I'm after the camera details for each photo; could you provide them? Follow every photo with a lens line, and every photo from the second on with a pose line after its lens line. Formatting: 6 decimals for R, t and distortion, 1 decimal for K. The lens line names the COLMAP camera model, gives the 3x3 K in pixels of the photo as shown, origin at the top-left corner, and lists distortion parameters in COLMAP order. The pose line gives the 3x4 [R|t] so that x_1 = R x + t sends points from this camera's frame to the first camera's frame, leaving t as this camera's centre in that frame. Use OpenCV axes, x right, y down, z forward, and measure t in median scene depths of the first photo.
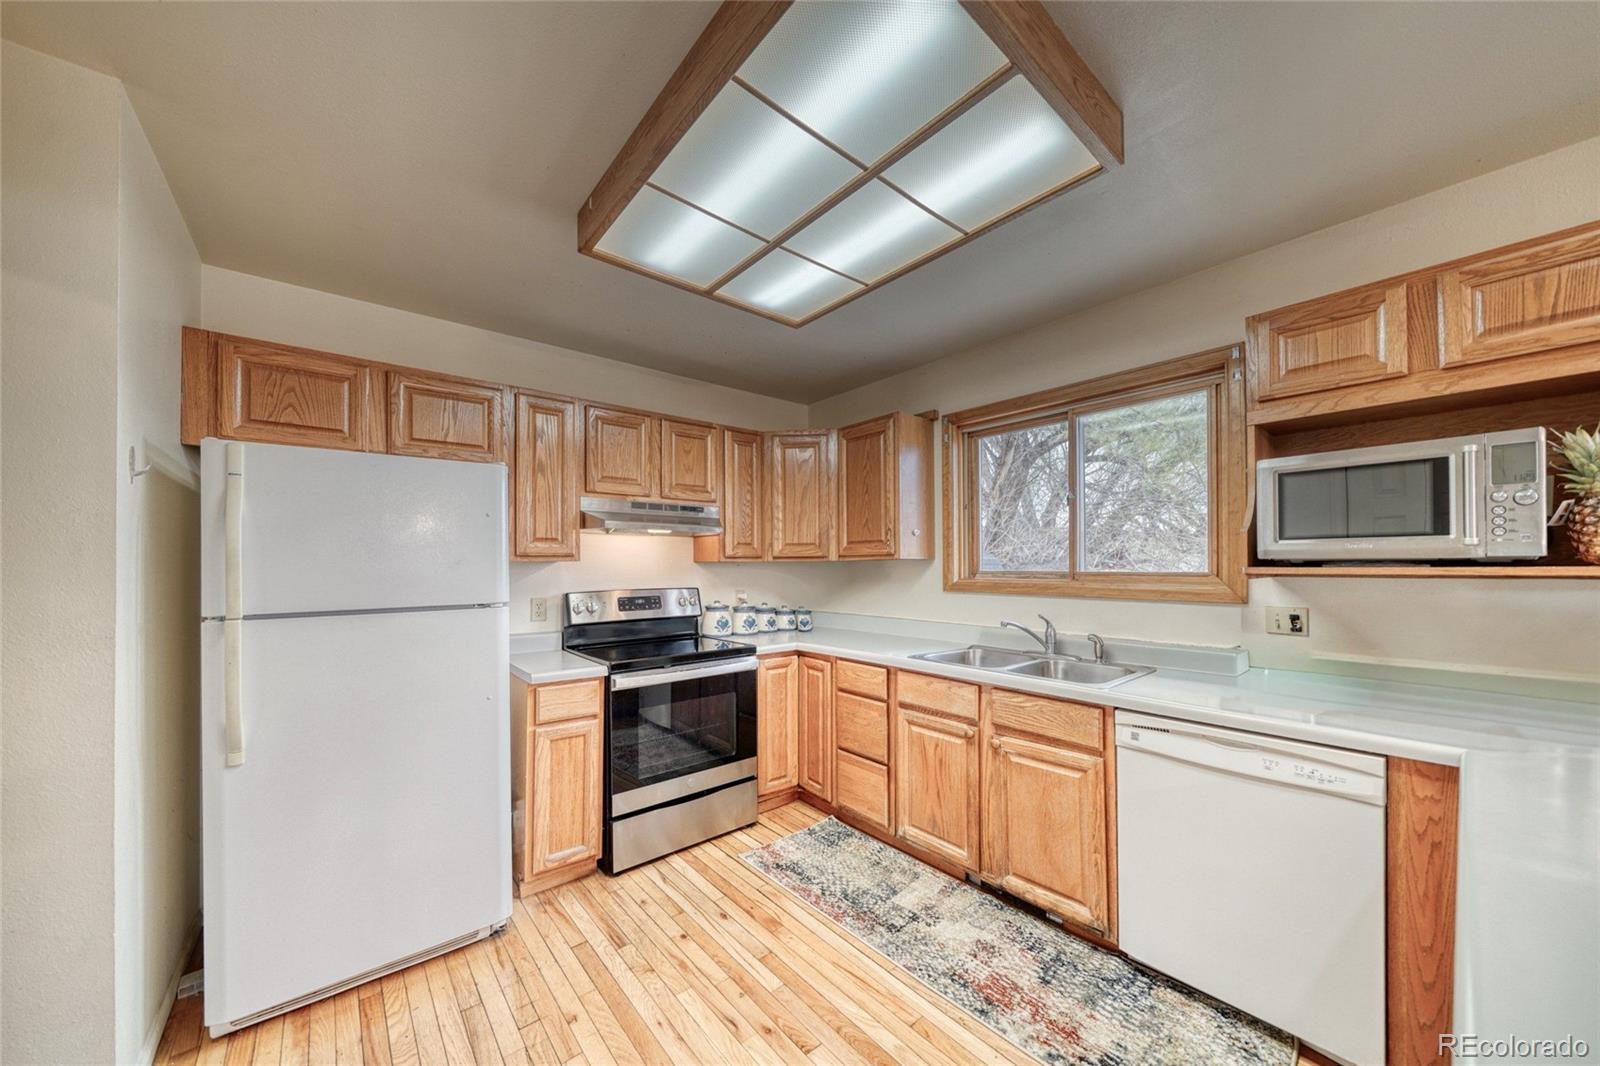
lens RADIAL K [[566.5, 0, 791.9], [0, 566.5, 560.4], [0, 0, 1]] dist [-0.001904, -0.000058]
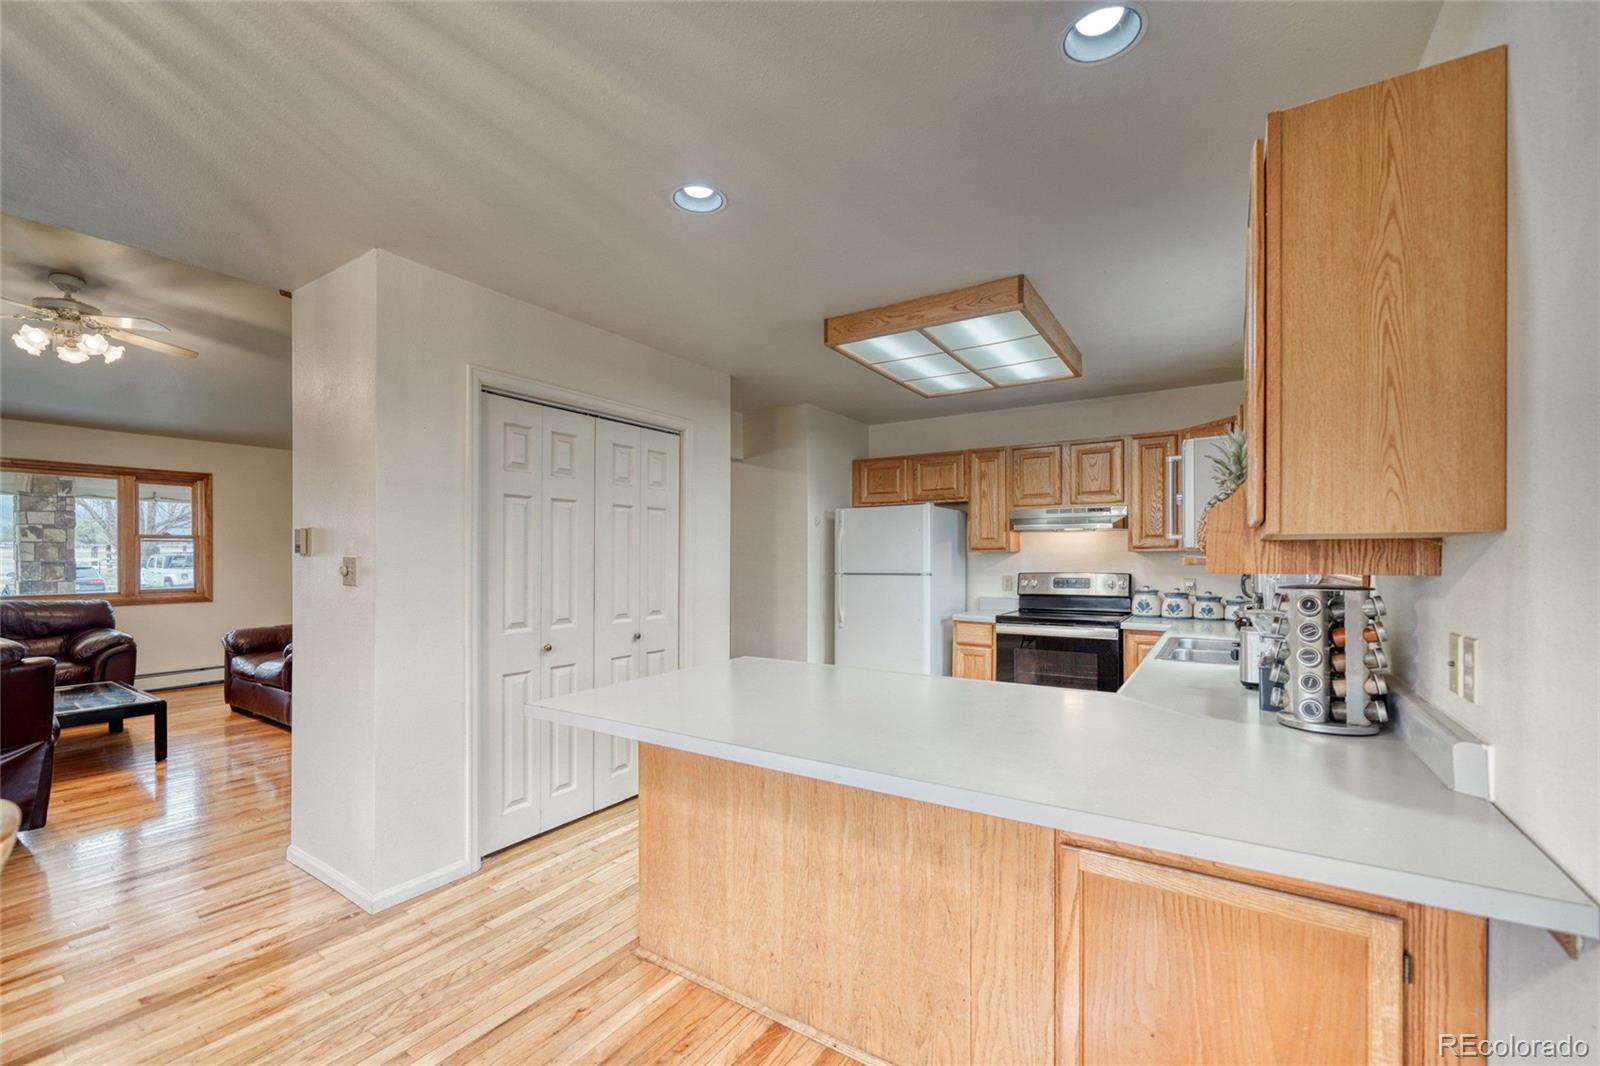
lens RADIAL K [[658.3, 0, 792.1], [0, 658.3, 558.8], [0, 0, 1]] dist [0.000147, -0.000107]
pose [[0.291105, 0.007632, -0.956661, 1.378543], [0.008383, 0.999909, 0.010528, -0.004244], [0.956654, -0.011085, 0.291015, -0.102428]]
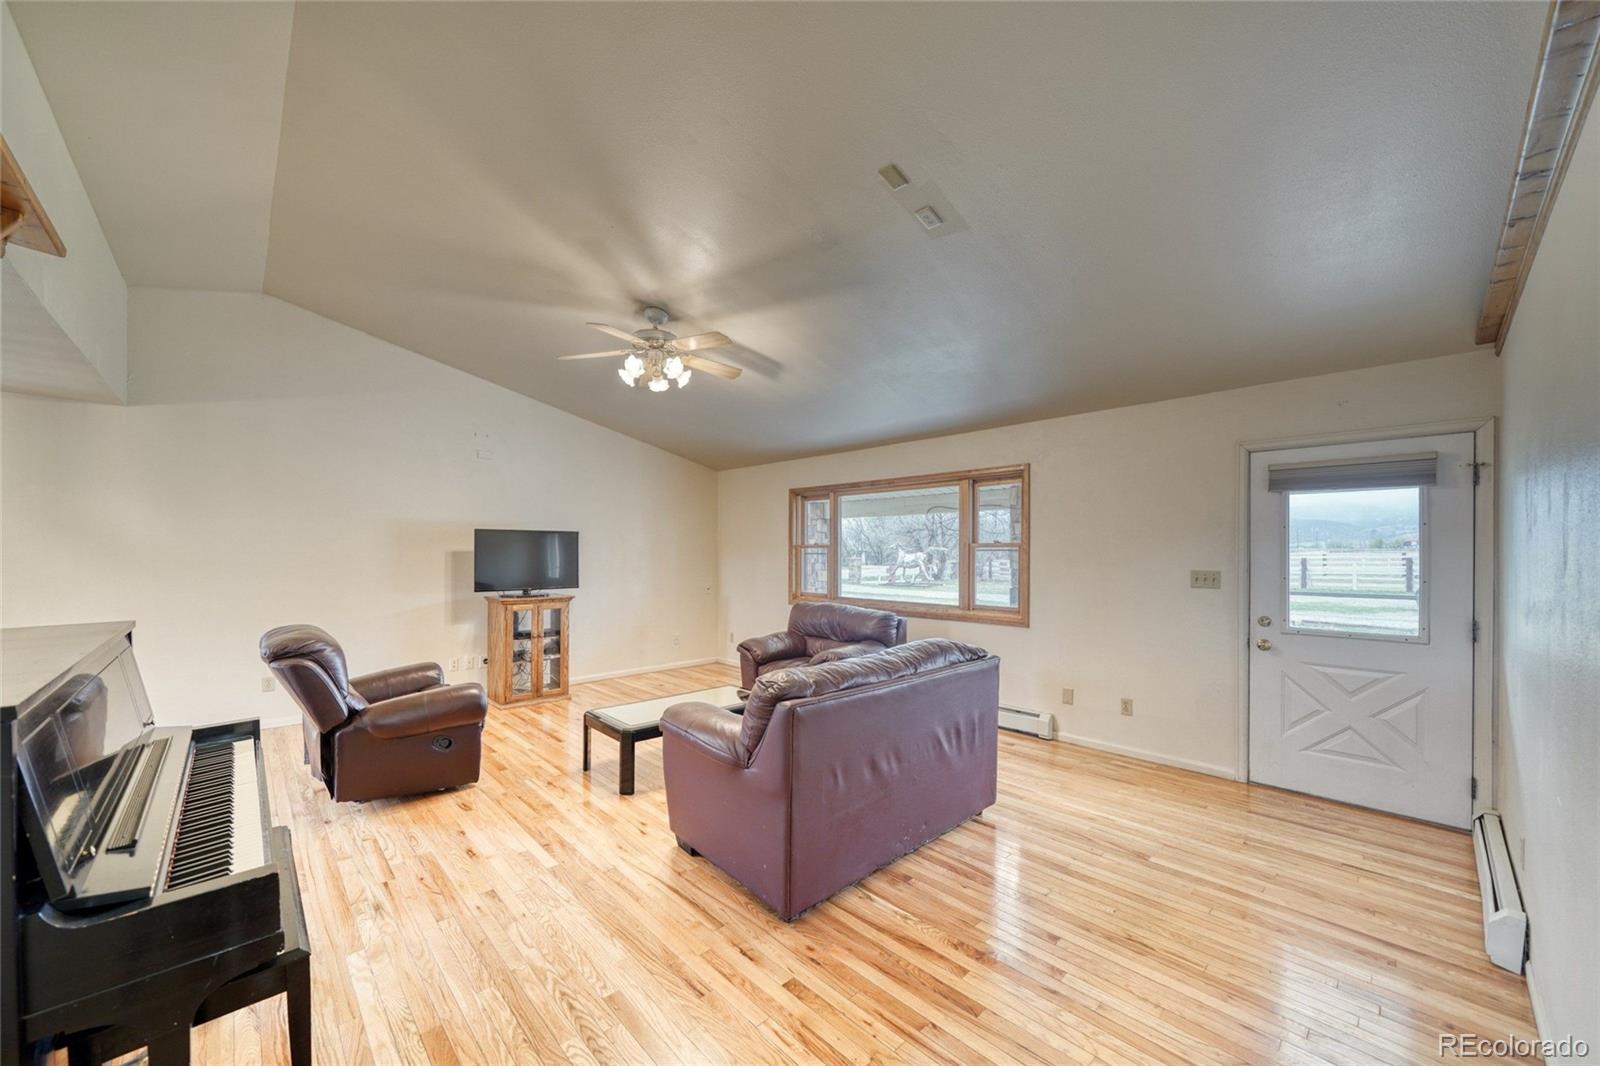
lens RADIAL K [[605.9, 0, 783.3], [0, 605.9, 551.4], [0, 0, 1]] dist [-0.001085, -0.000020]
pose [[-0.998372, -0.002420, -0.056987, -1.217260], [-0.001724, 0.999923, -0.012261, -0.041137], [0.057012, -0.012143, -0.998300, 0.318257]]
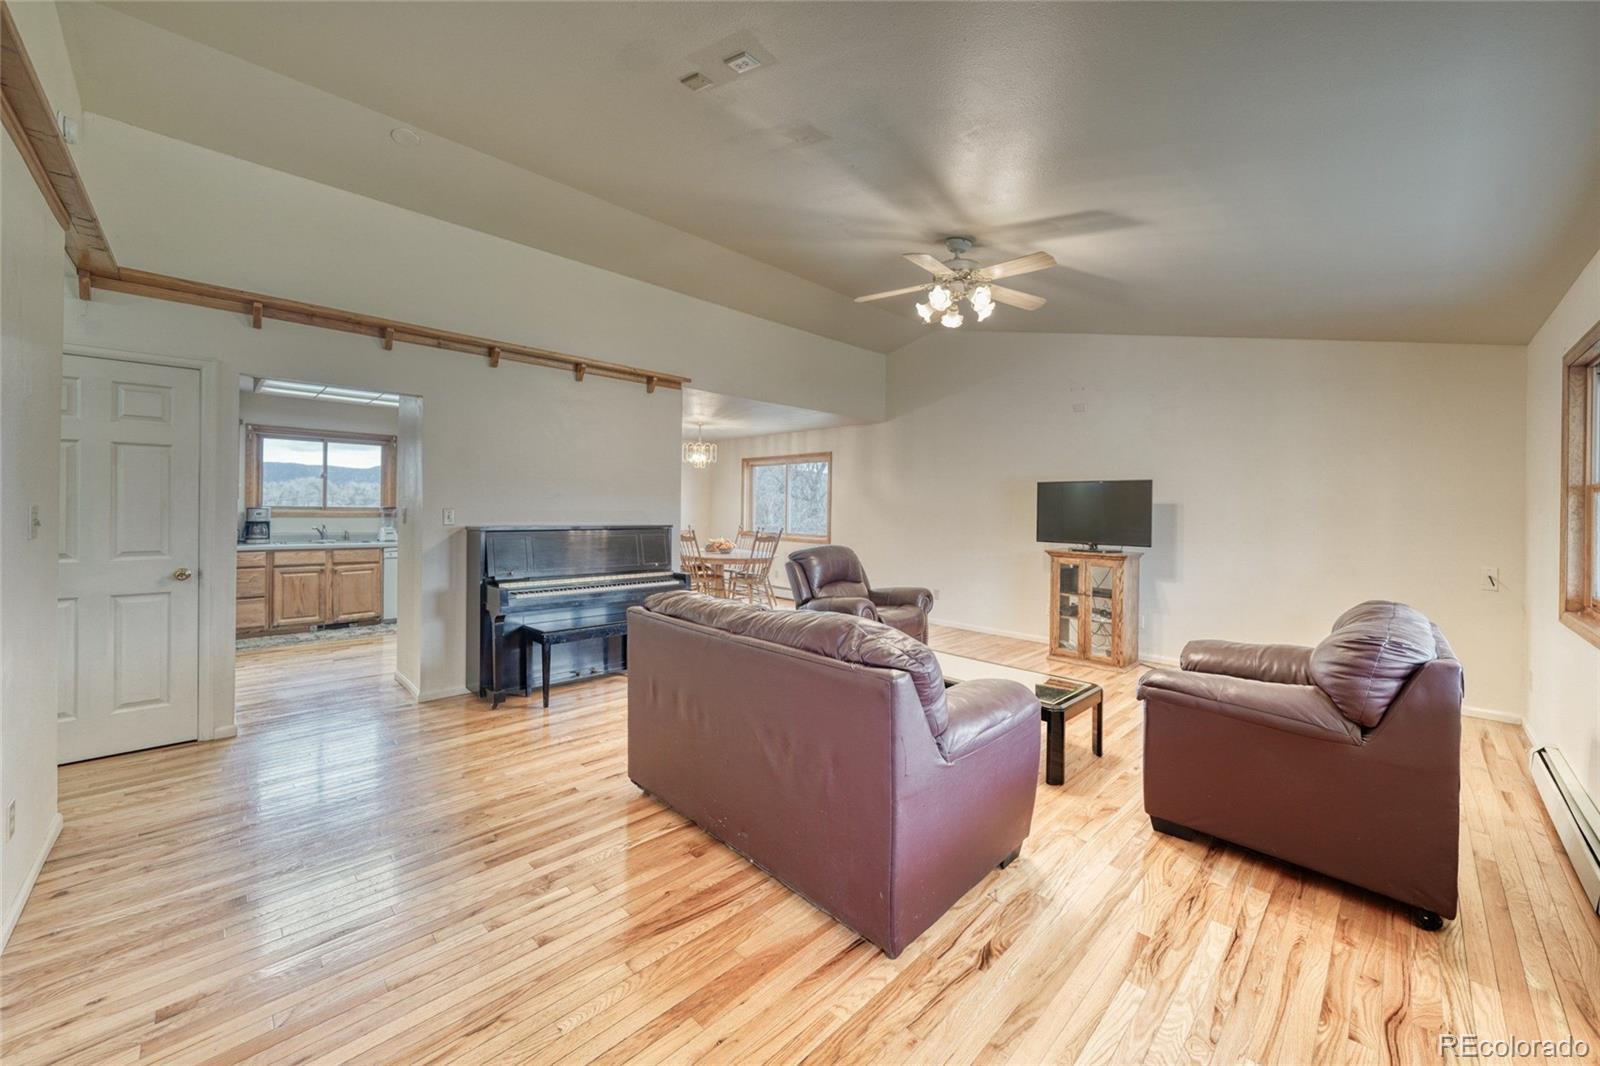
lens RADIAL K [[598.5, 0, 795.6], [0, 598.5, 509.5], [0, 0, 1]] dist [-0.001655, -0.000037]
pose [[-0.077746, -0.000901, 0.996973, -2.567813], [-0.024741, 0.999693, -0.001026, -0.015402], [-0.996666, -0.024746, -0.077745, -0.930125]]
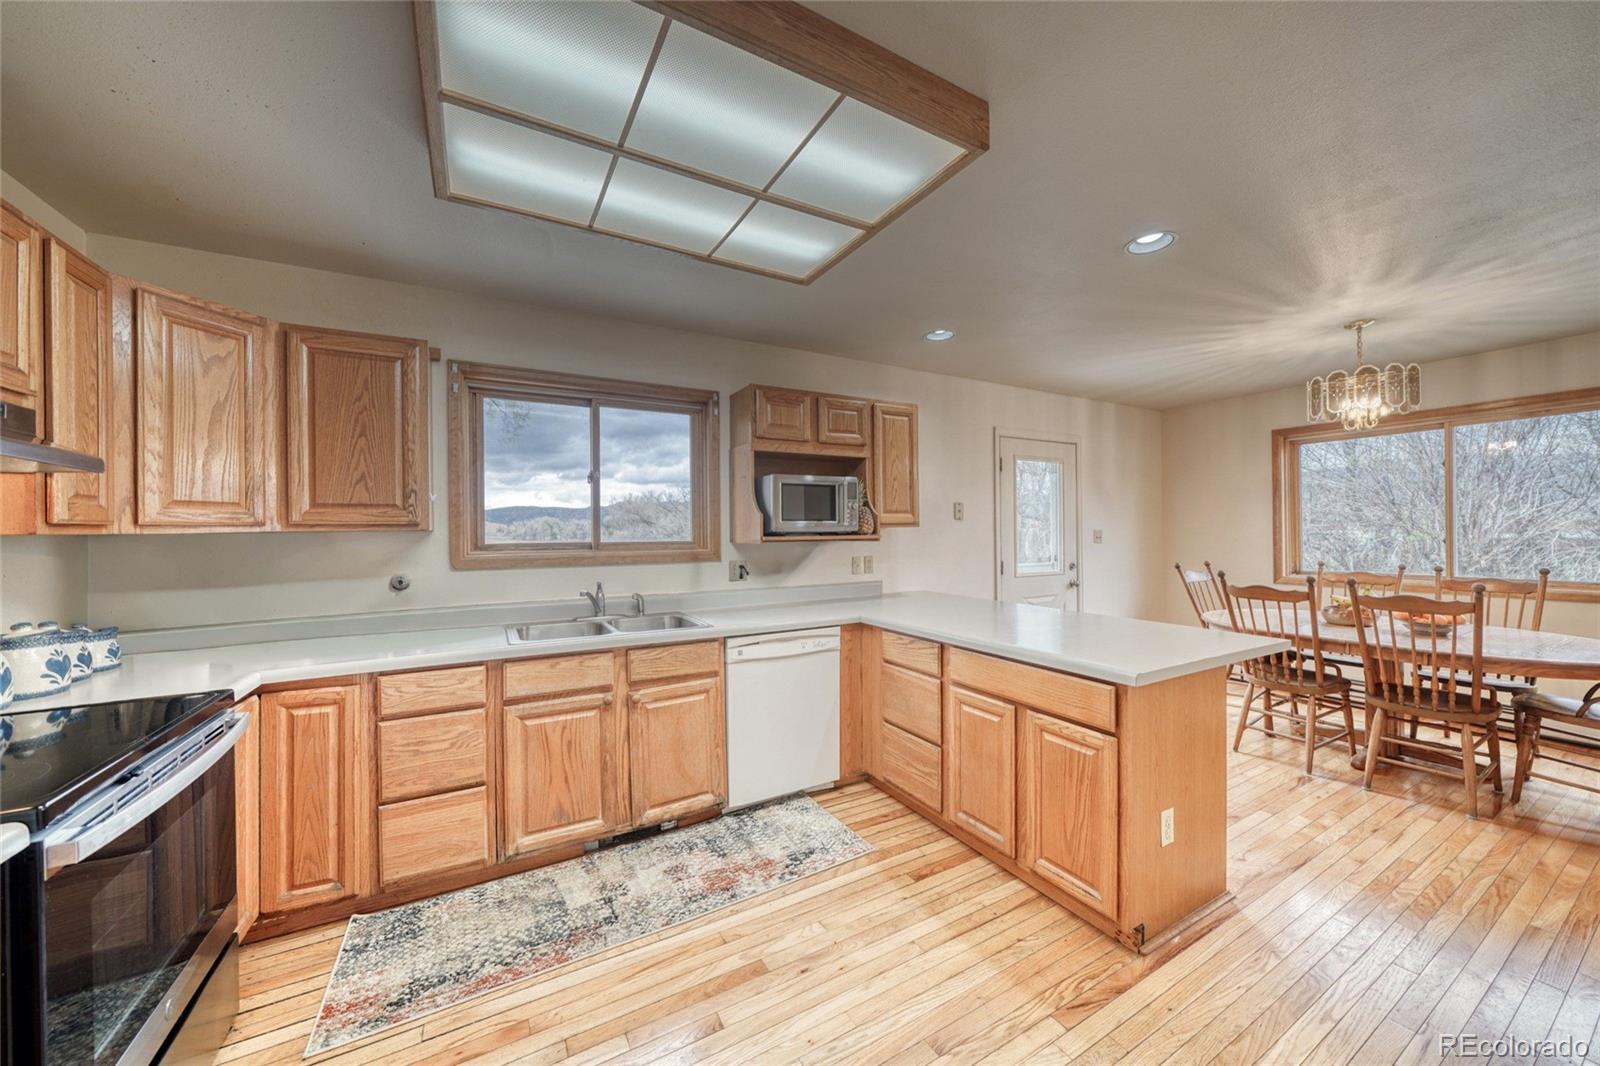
lens RADIAL K [[564.1, 0, 800.0], [0, 564.1, 533.0], [0, 0, 1]] dist [0.000342, 0.000016]
pose [[0.172996, 0.001780, 0.984921, -0.638124], [0.000623, 0.999998, -0.001917, 0.003536], [-0.984922, 0.000945, 0.172995, 0.477140]]
